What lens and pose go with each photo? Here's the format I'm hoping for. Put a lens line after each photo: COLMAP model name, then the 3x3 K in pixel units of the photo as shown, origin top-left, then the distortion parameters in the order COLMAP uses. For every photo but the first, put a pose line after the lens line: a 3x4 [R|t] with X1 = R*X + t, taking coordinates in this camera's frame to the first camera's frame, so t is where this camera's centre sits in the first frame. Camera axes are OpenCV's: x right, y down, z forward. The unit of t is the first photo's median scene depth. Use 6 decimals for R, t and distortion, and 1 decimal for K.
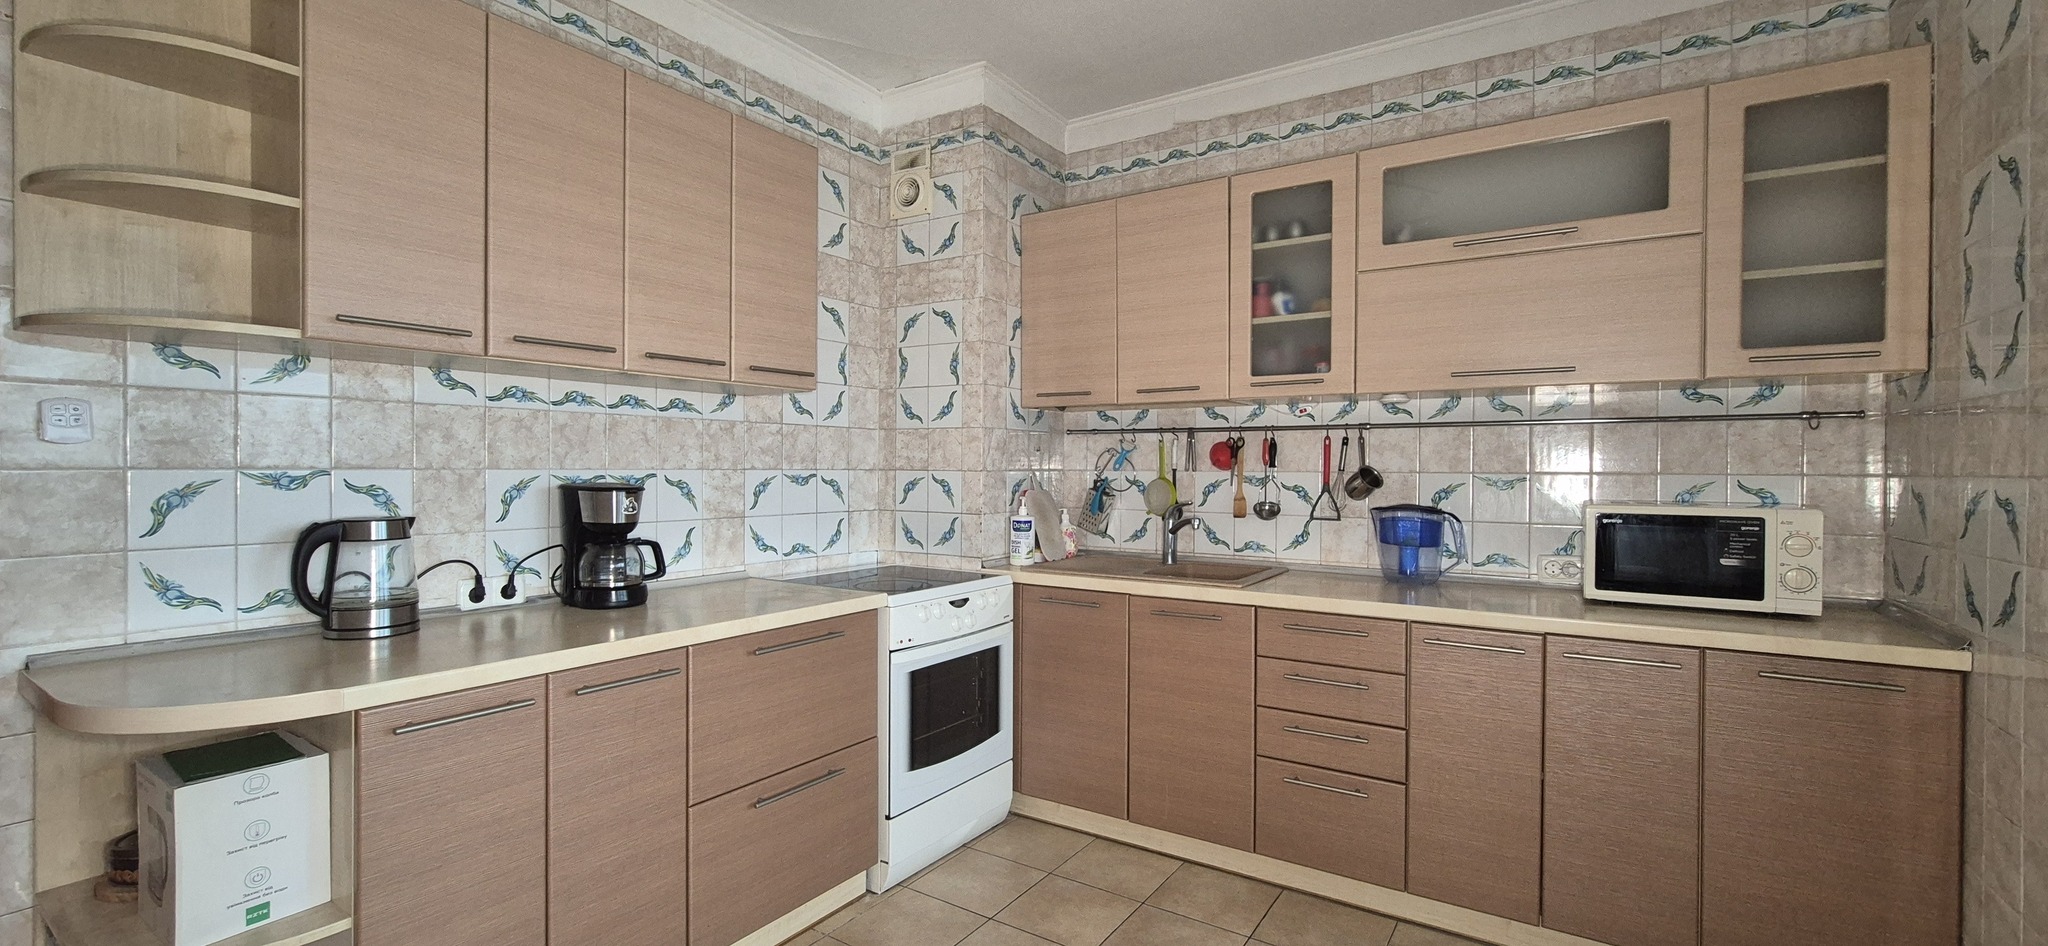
lens RADIAL K [[851.0, 0, 1014.0], [0, 851.0, 471.8], [0, 0, 1]] dist [-0.002865, -0.000032]
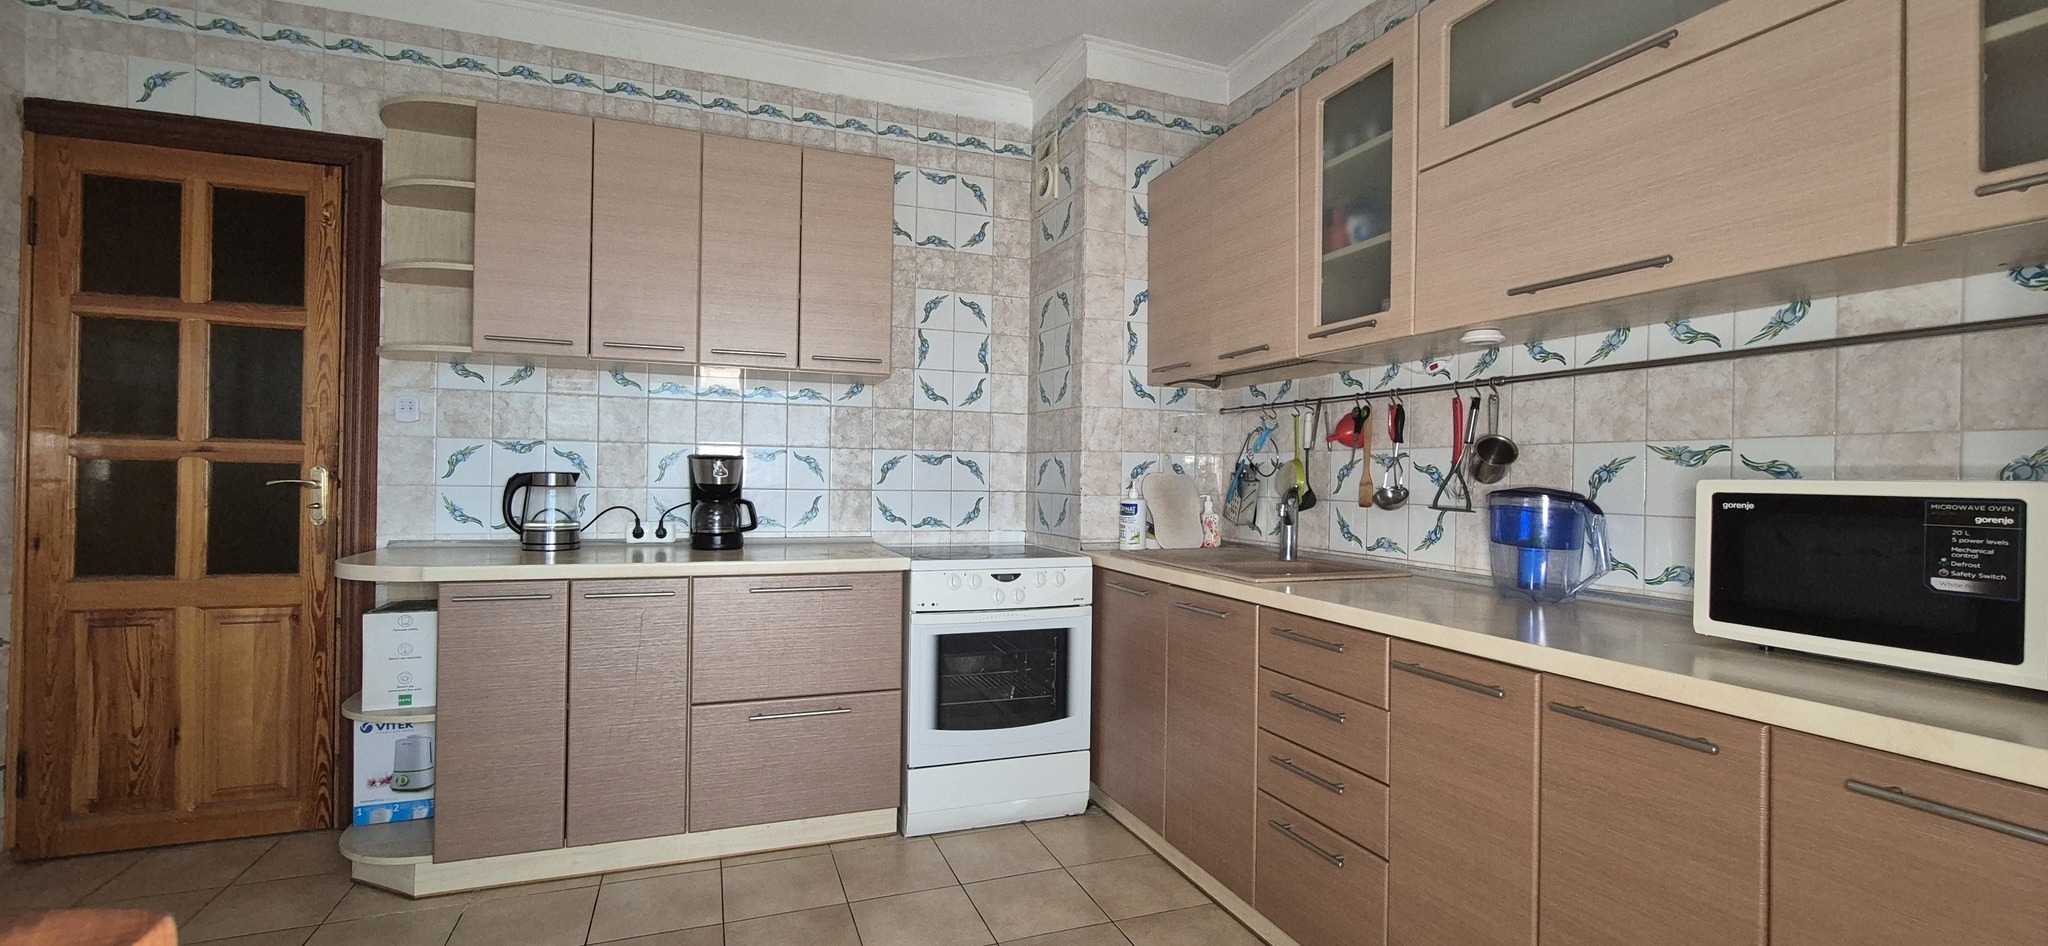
lens RADIAL K [[851.0, 0, 1014.0], [0, 851.0, 471.8], [0, 0, 1]] dist [-0.002865, -0.000032]
pose [[0.805981, 0.005169, -0.591919, 0.508363], [-0.015746, 0.999795, -0.012710, 0.039073], [0.591732, 0.019564, 0.805897, 0.177213]]
